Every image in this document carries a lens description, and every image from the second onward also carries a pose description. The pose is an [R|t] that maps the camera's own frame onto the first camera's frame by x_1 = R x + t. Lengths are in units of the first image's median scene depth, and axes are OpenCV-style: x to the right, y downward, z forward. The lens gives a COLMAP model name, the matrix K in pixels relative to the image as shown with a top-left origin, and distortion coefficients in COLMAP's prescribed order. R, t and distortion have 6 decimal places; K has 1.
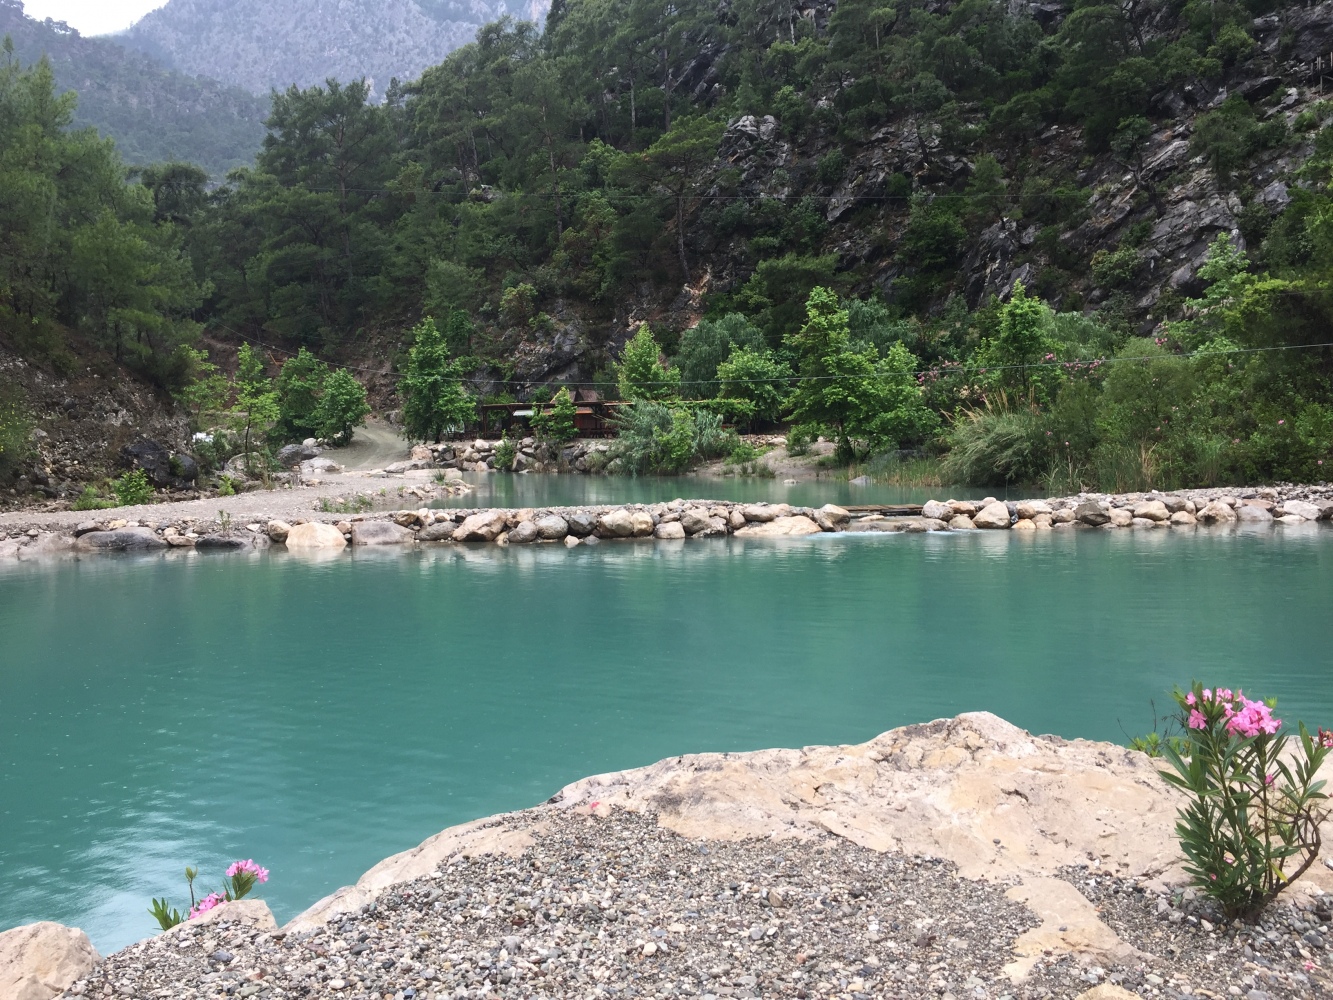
lens RADIAL K [[1123.6, 0, 664.9], [0, 1123.6, 483.5], [0, 0, 1]] dist [0.089763, -0.120766]
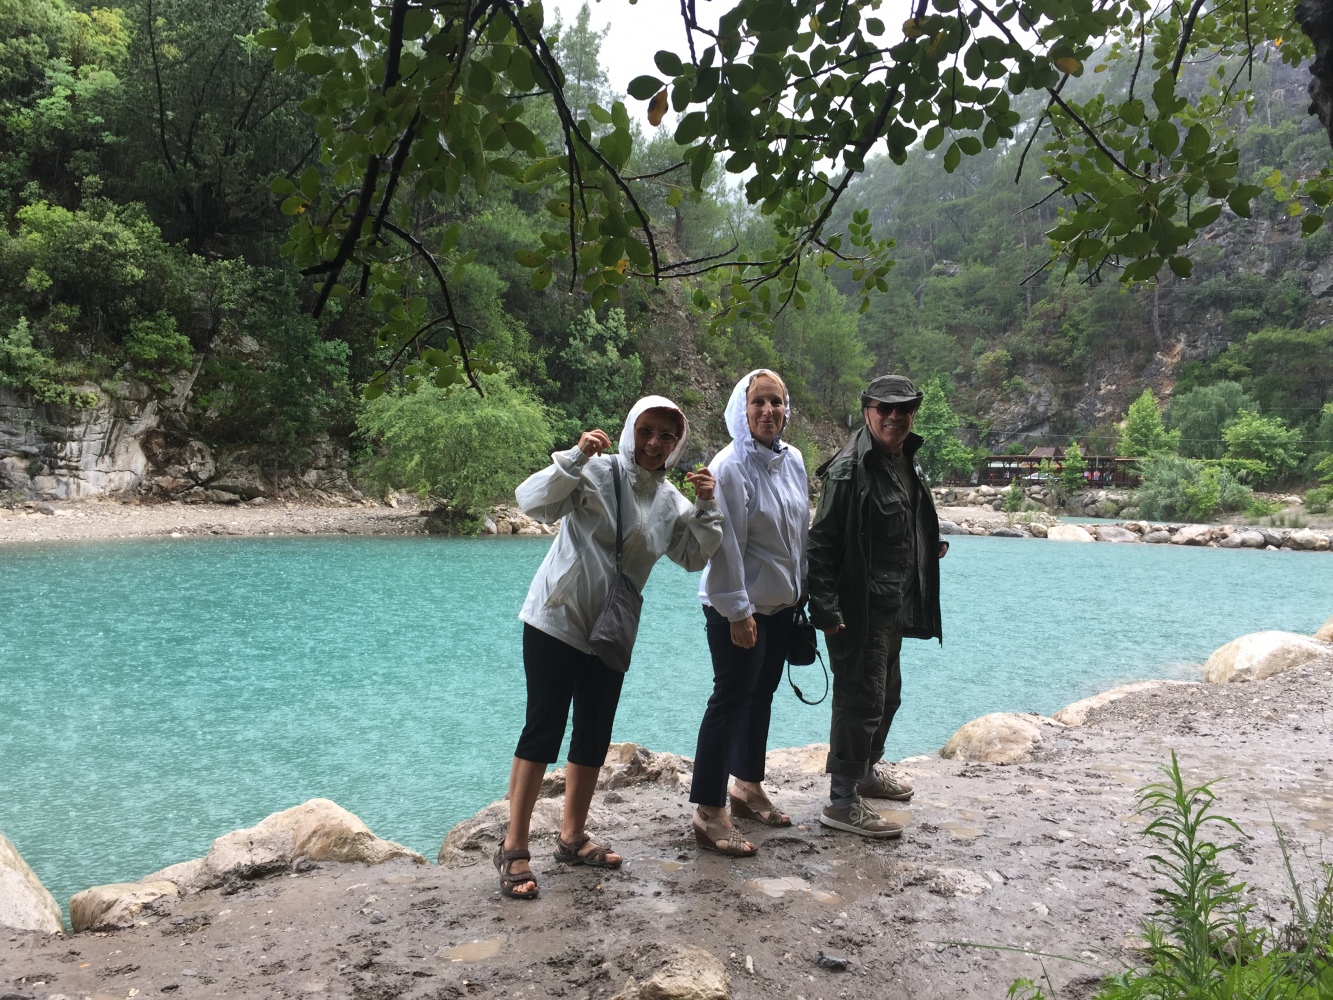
lens RADIAL K [[1123.6, 0, 676.0], [0, 1123.6, 478.5], [0, 0, 1]] dist [0.089763, -0.120766]
pose [[0.957691, 0.049107, -0.283580, -0.135103], [-0.064330, 0.996931, -0.044618, 0.025448], [0.280518, 0.060973, 0.957910, -0.196419]]
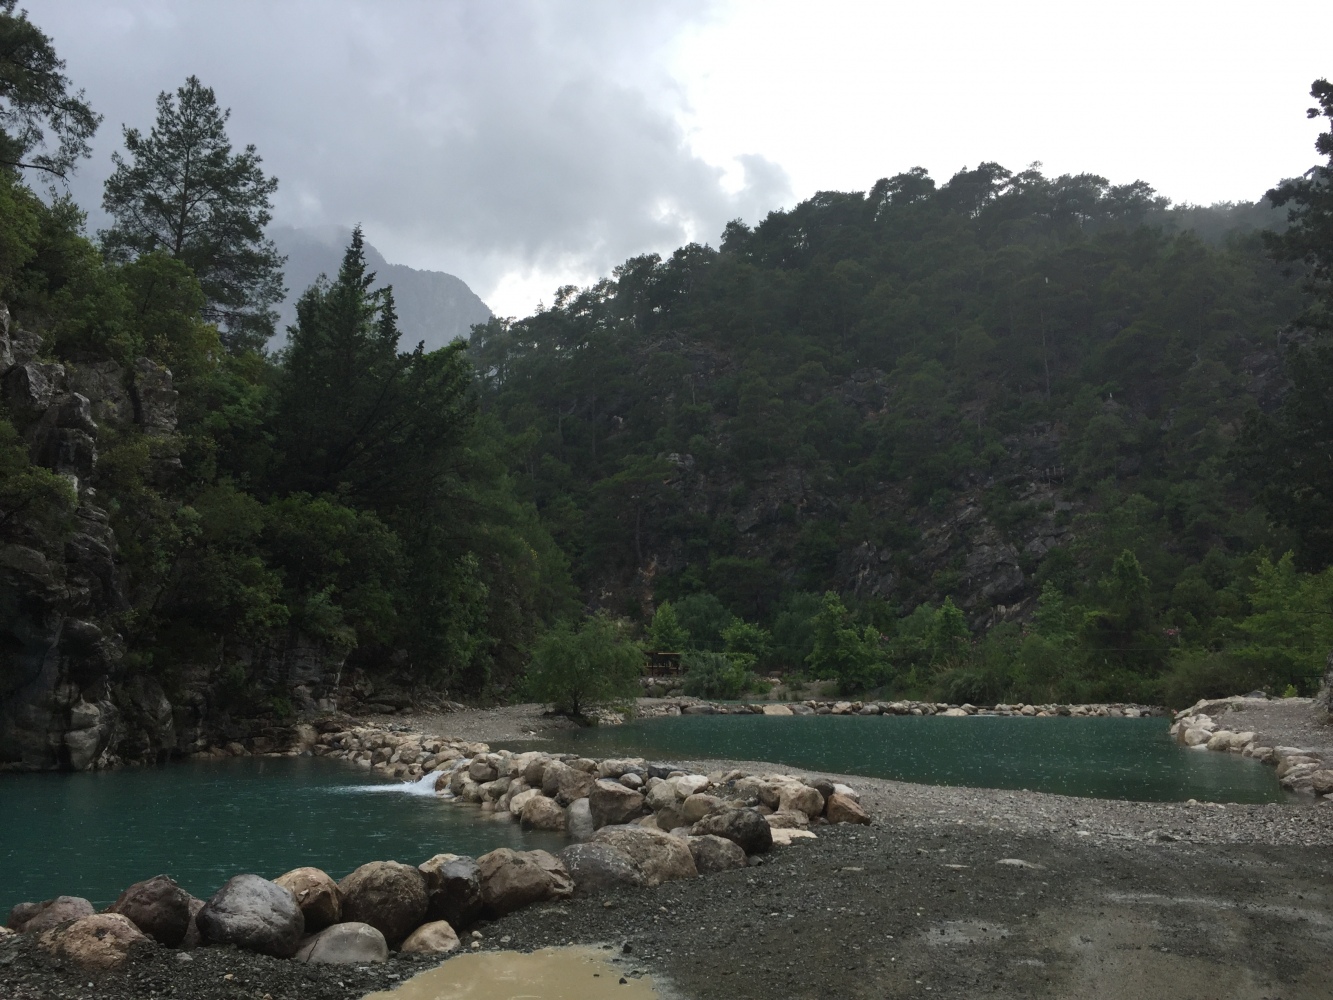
lens RADIAL K [[1123.6, 0, 662.6], [0, 1123.6, 498.1], [0, 0, 1]] dist [0.089763, -0.120766]
pose [[0.960828, 0.068614, 0.268517, -0.419838], [-0.011512, 0.977914, -0.208692, 0.037116], [-0.276905, 0.197426, 0.940397, -0.424196]]
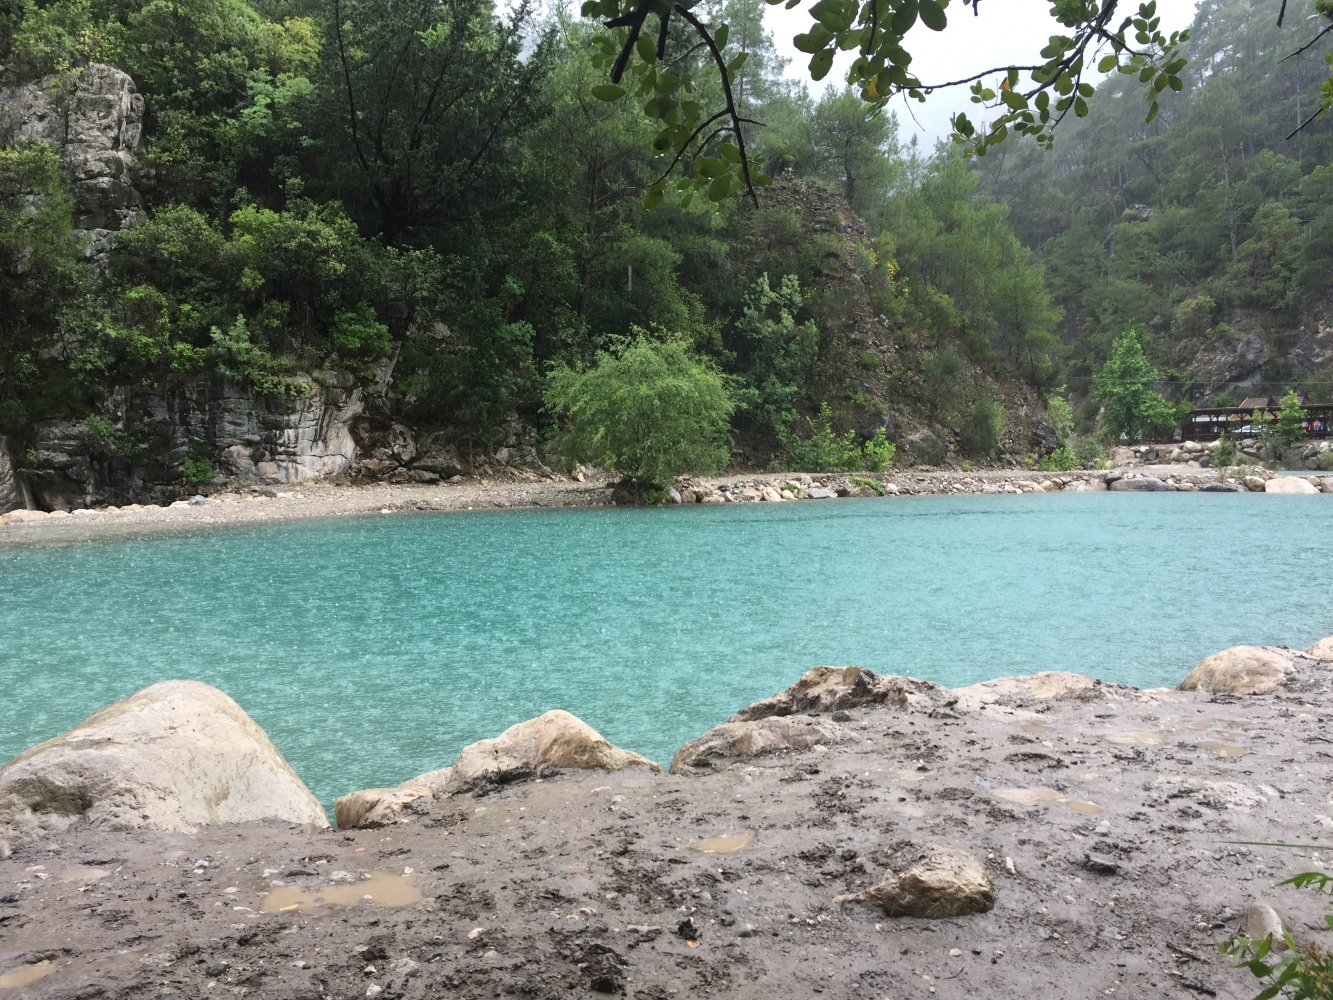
lens RADIAL K [[1123.6, 0, 678.8], [0, 1123.6, 481.4], [0, 0, 1]] dist [0.089763, -0.120766]
pose [[0.904415, 0.023263, -0.426020, -0.137136], [-0.031652, 0.999419, -0.012621, 0.028376], [0.425479, 0.024899, 0.904626, -0.196121]]
